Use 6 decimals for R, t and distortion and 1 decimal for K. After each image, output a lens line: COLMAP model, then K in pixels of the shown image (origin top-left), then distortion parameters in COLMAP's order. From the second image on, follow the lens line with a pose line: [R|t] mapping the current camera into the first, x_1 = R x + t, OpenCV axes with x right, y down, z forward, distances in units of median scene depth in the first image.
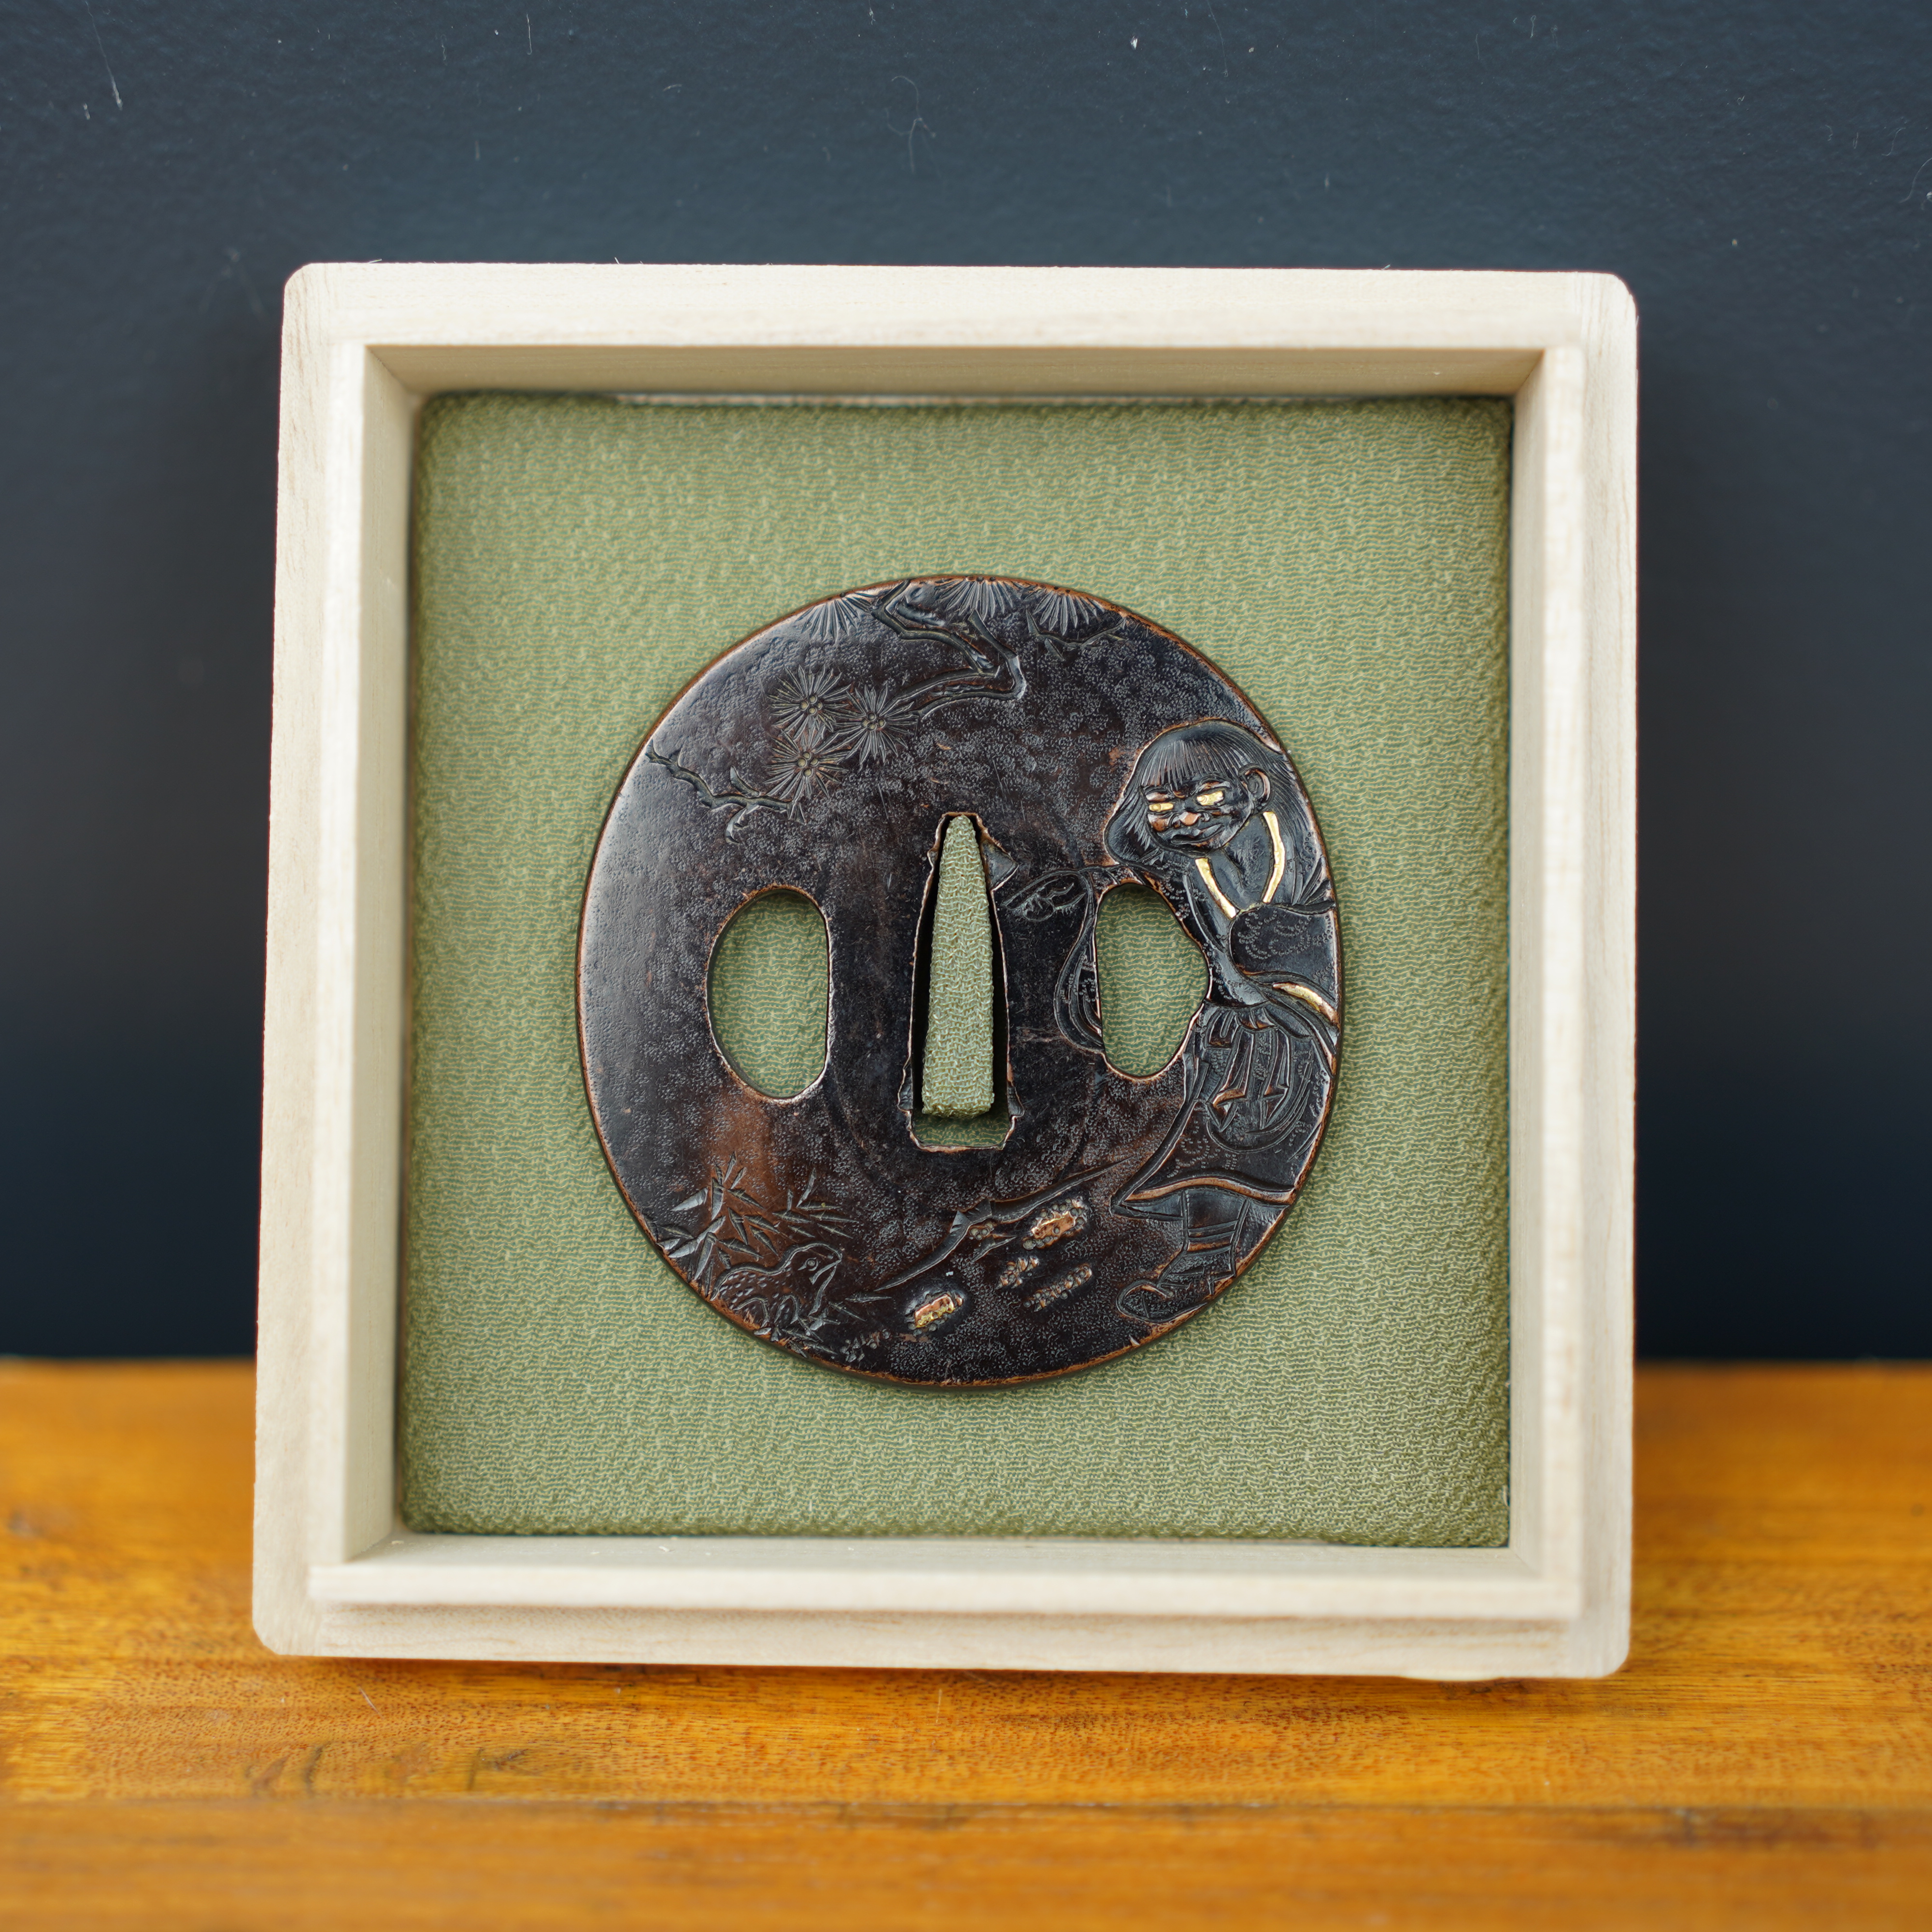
lens RADIAL K [[3031.1, 0, 966.0], [0, 3031.1, 966.0], [0, 0, 1]] dist [-0.050846, 0.278167]
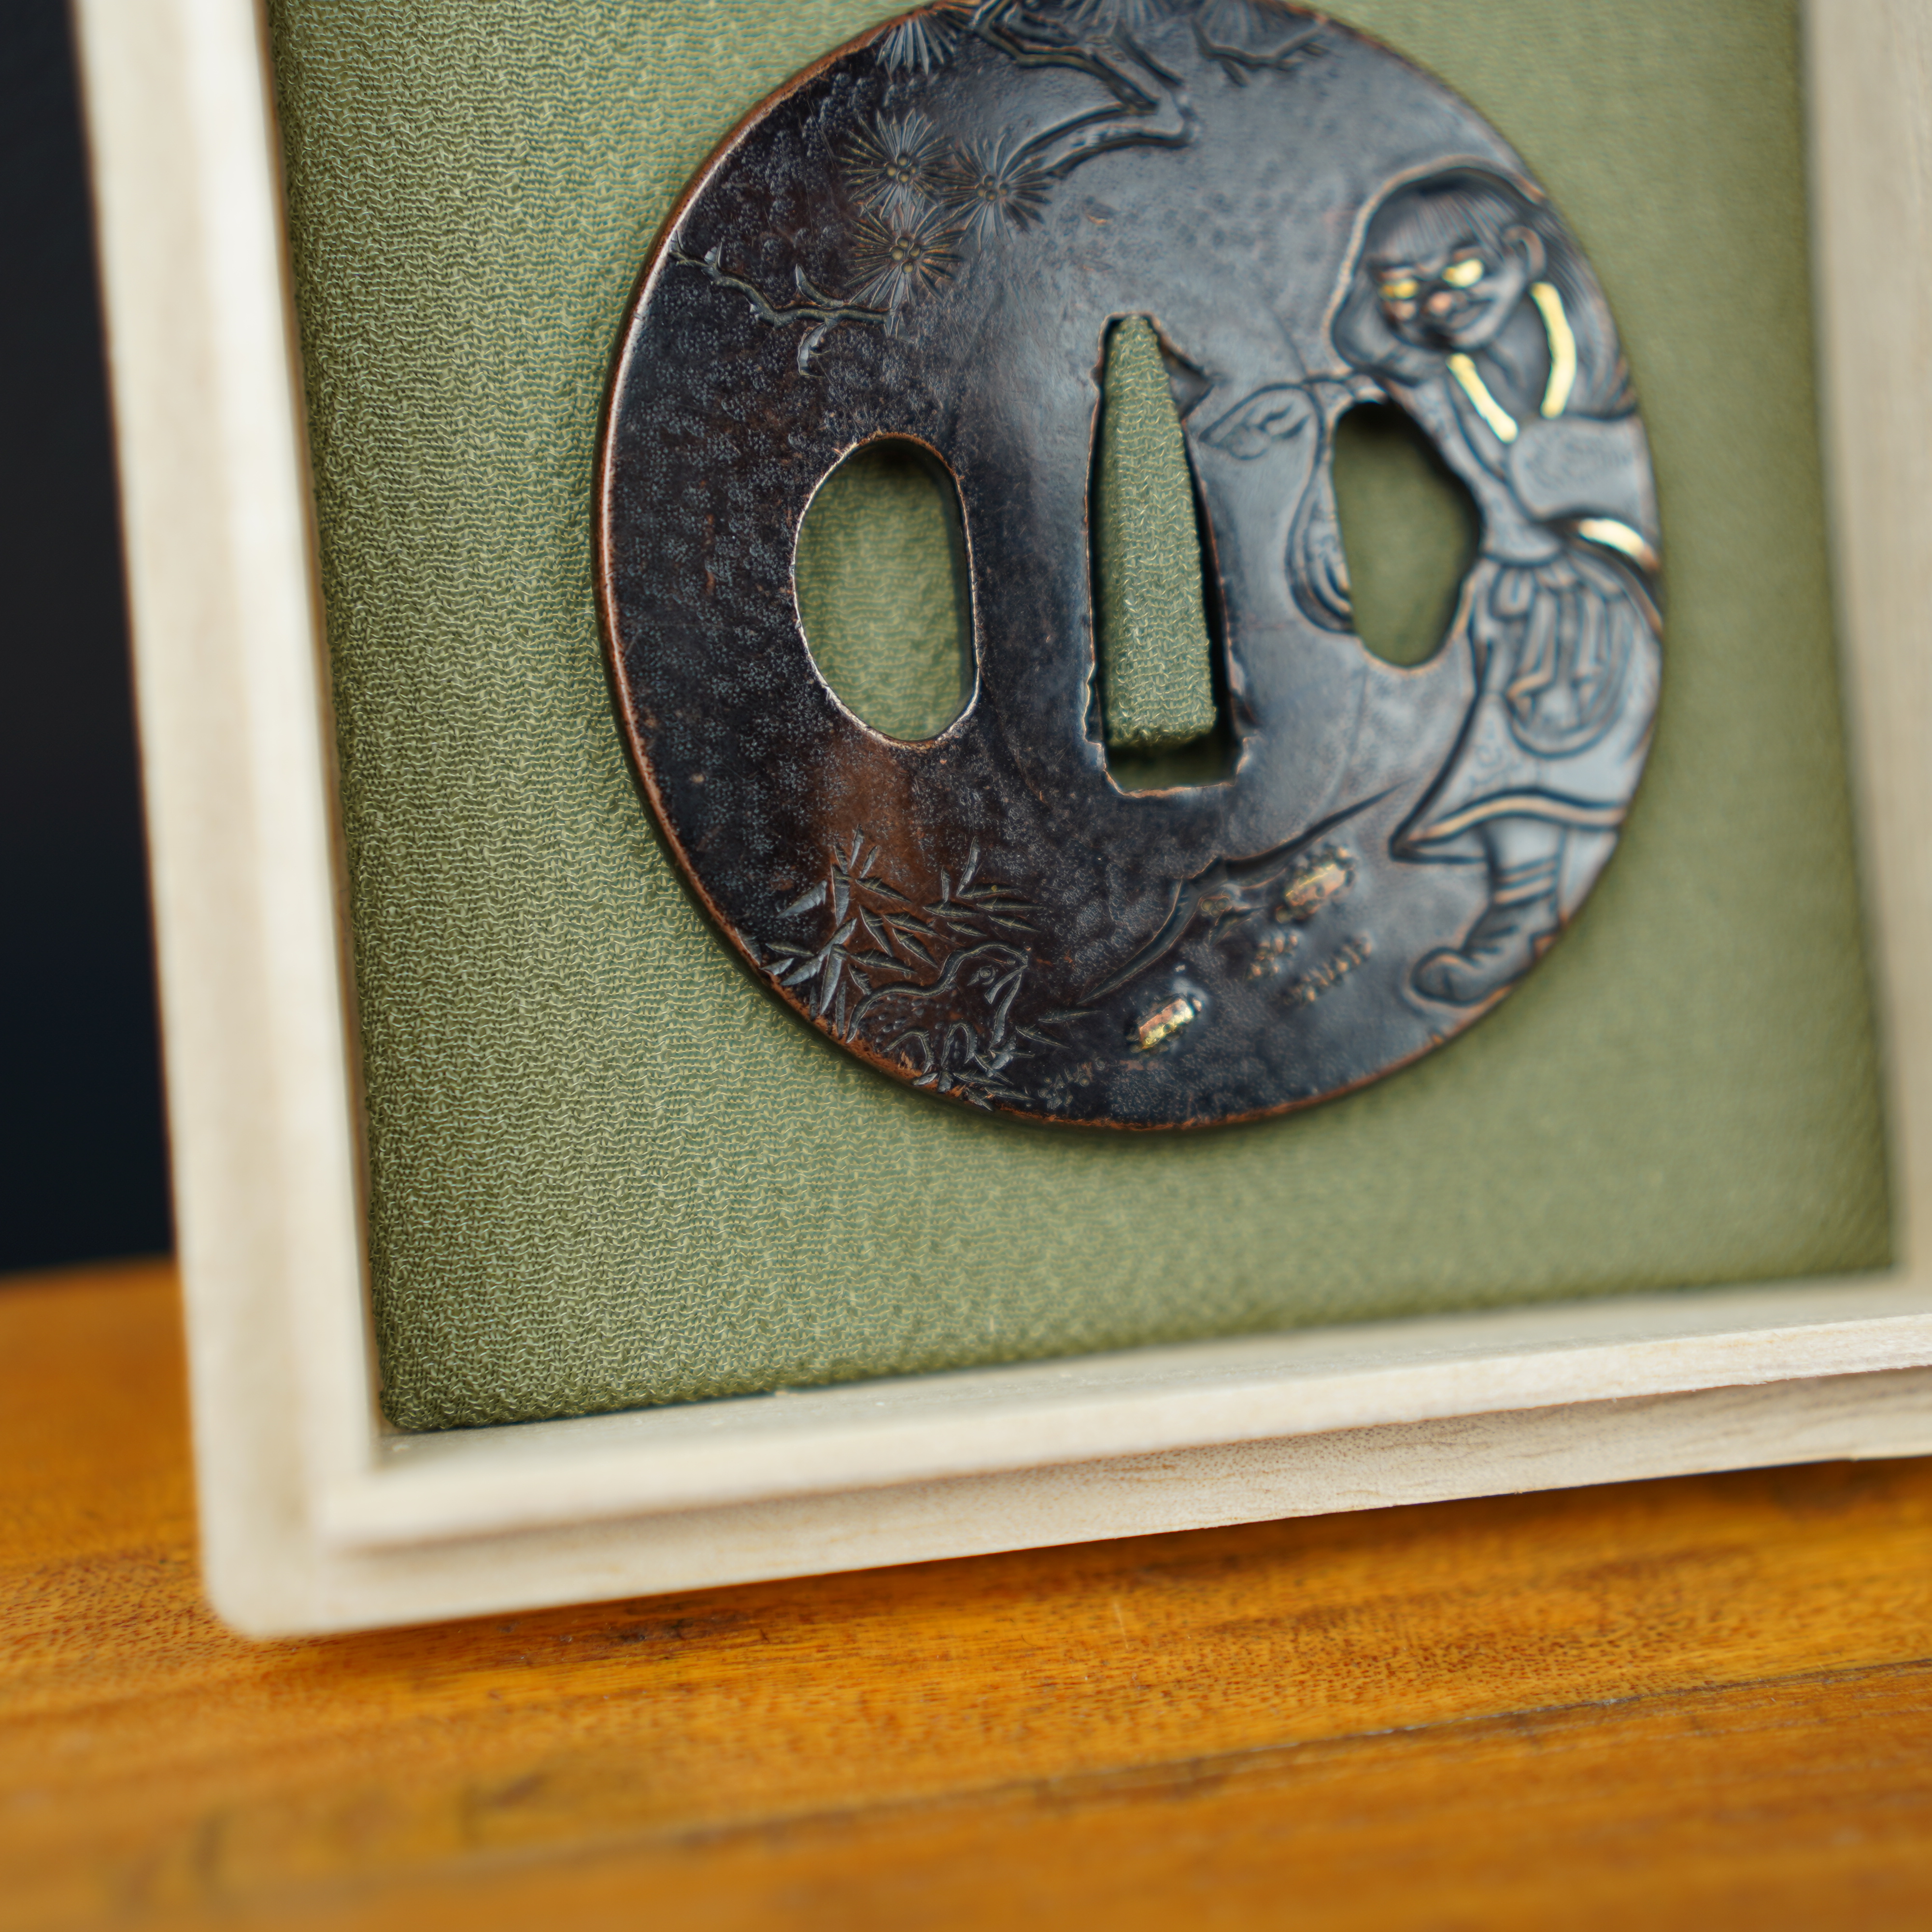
lens RADIAL K [[3133.2, 0, 977.1], [0, 3133.2, 948.8], [0, 0, 1]] dist [0.010966, 0.455733]
pose [[0.973660, -0.086624, 0.210910, -0.199117], [0.081945, 0.996160, 0.030843, 0.069634], [-0.212772, -0.012747, 0.977019, 0.295163]]
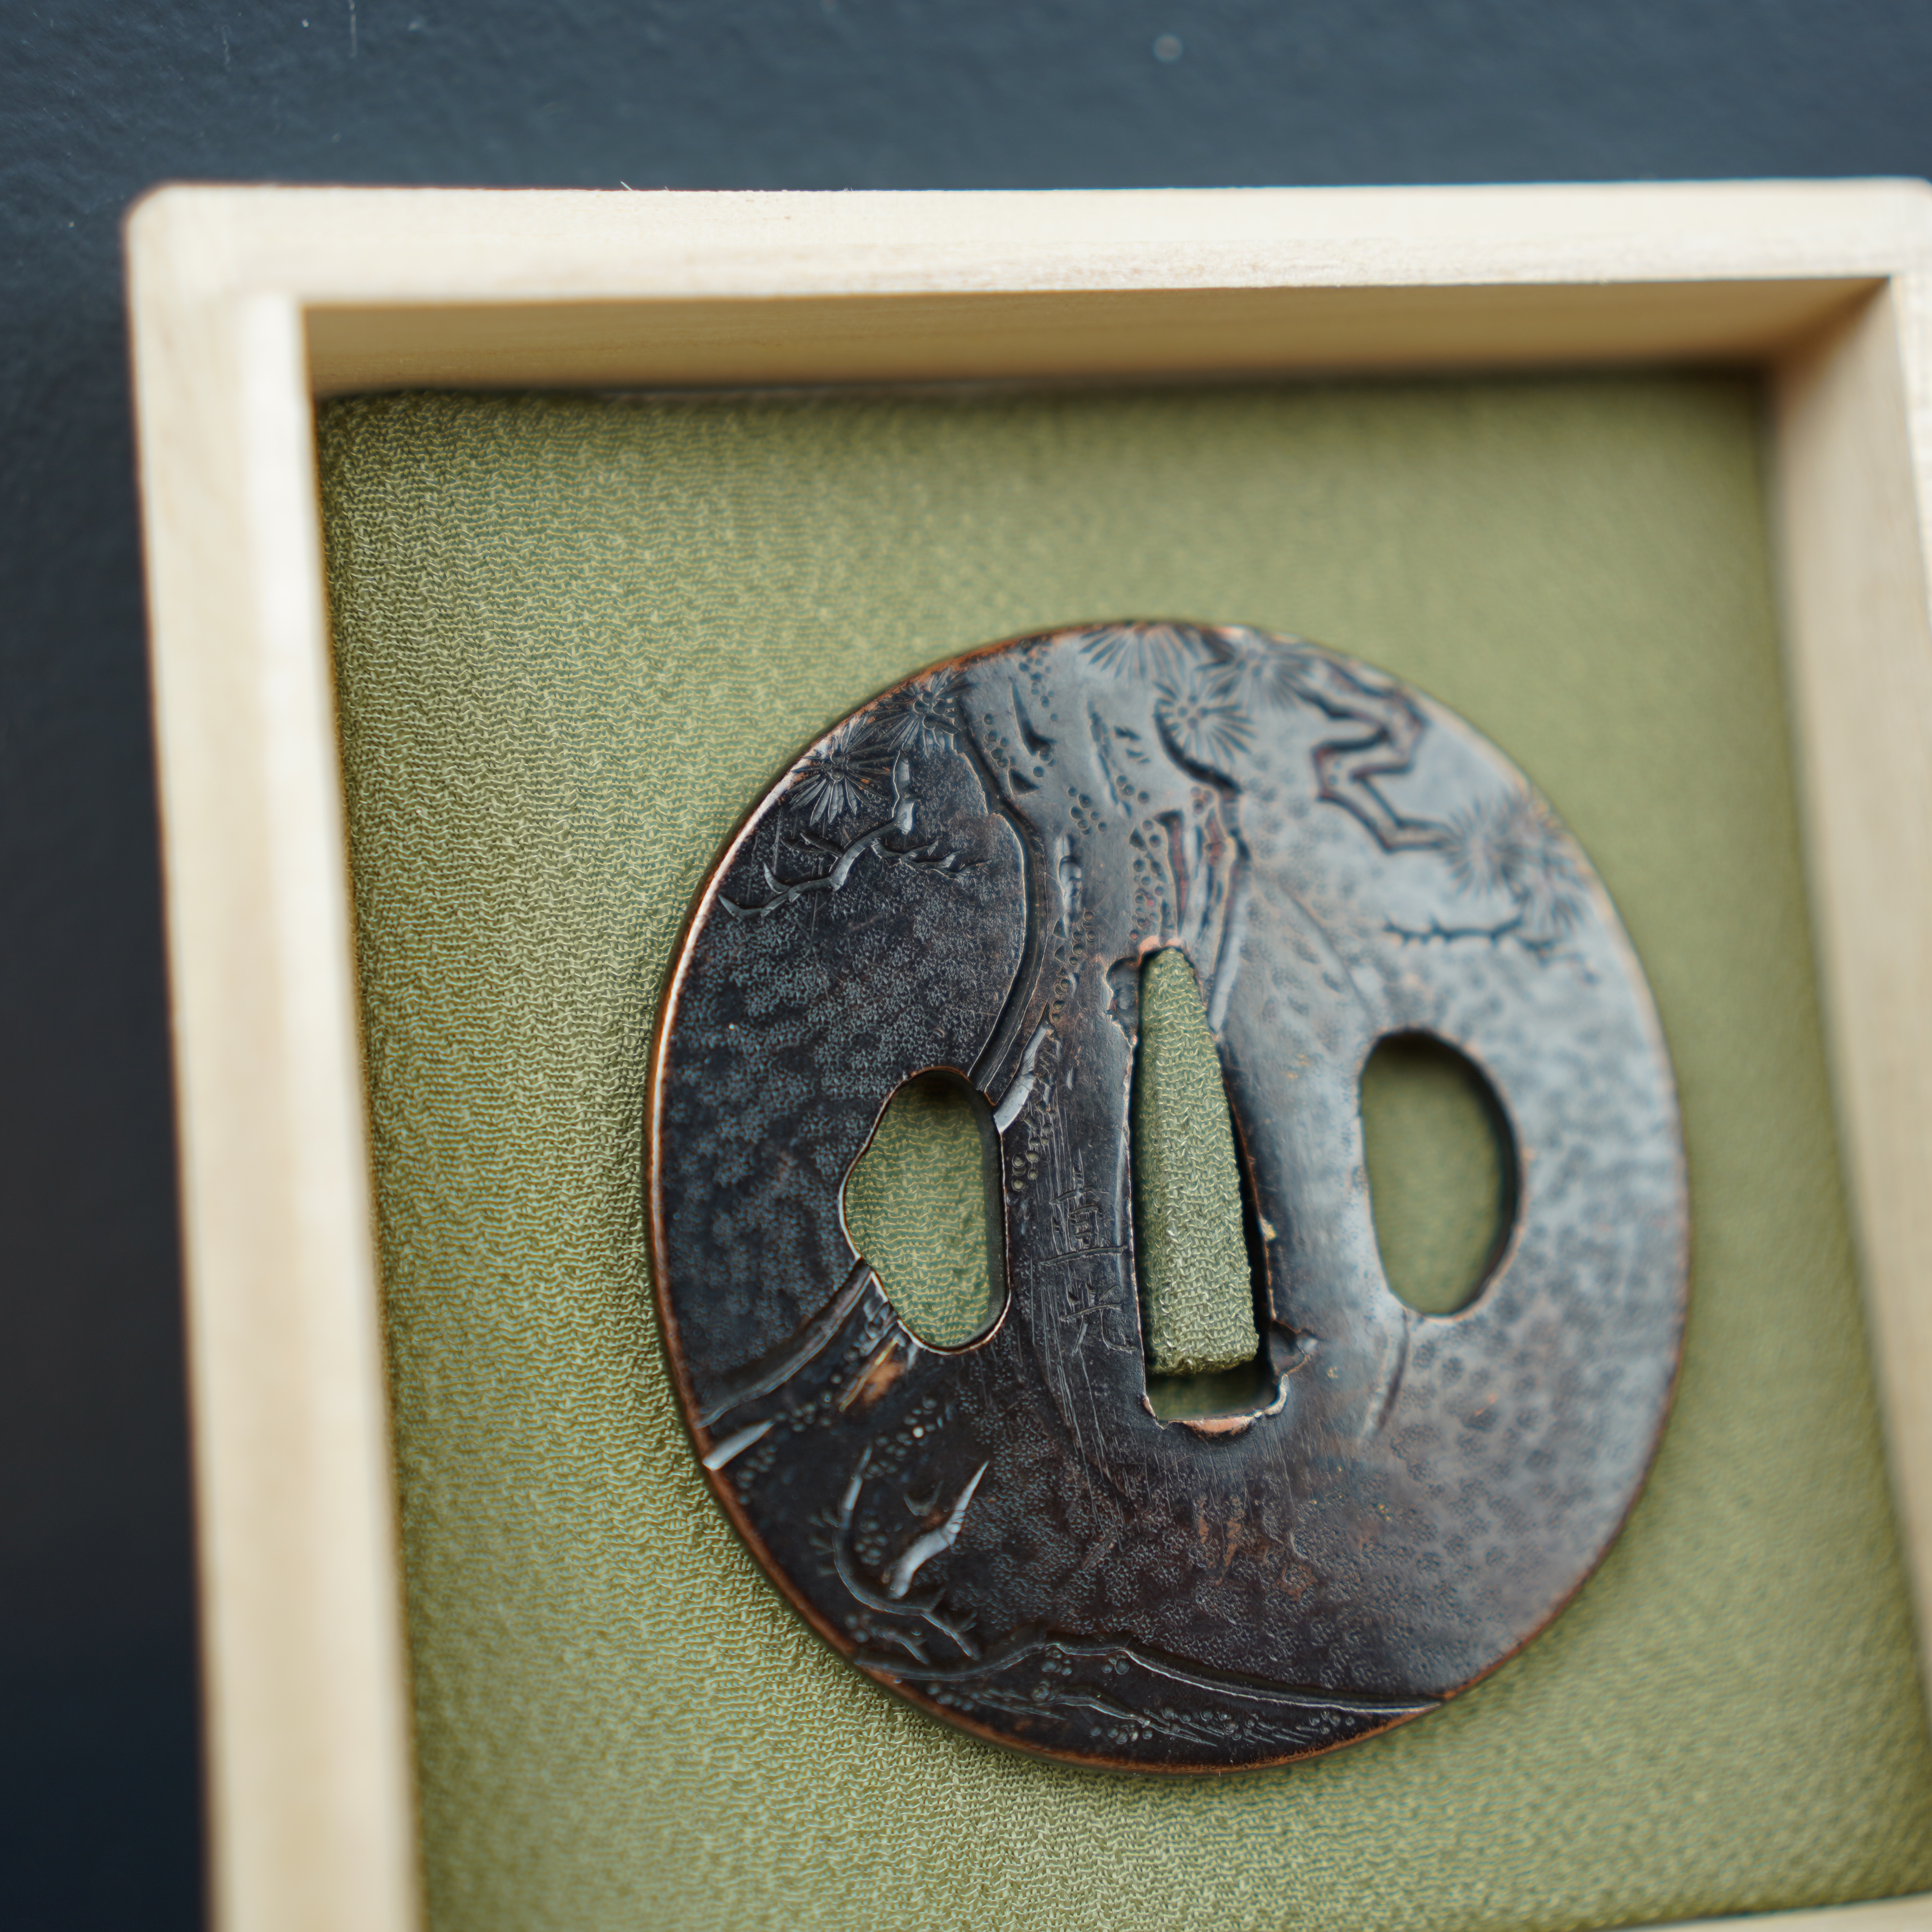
lens RADIAL K [[3133.2, 0, 977.1], [0, 3133.2, 948.8], [0, 0, 1]] dist [0.010966, 0.455733]
pose [[0.963393, -0.070549, 0.258644, -0.232828], [0.092269, 0.993069, -0.072807, -0.000057], [-0.251715, 0.094006, 0.963225, 0.296524]]
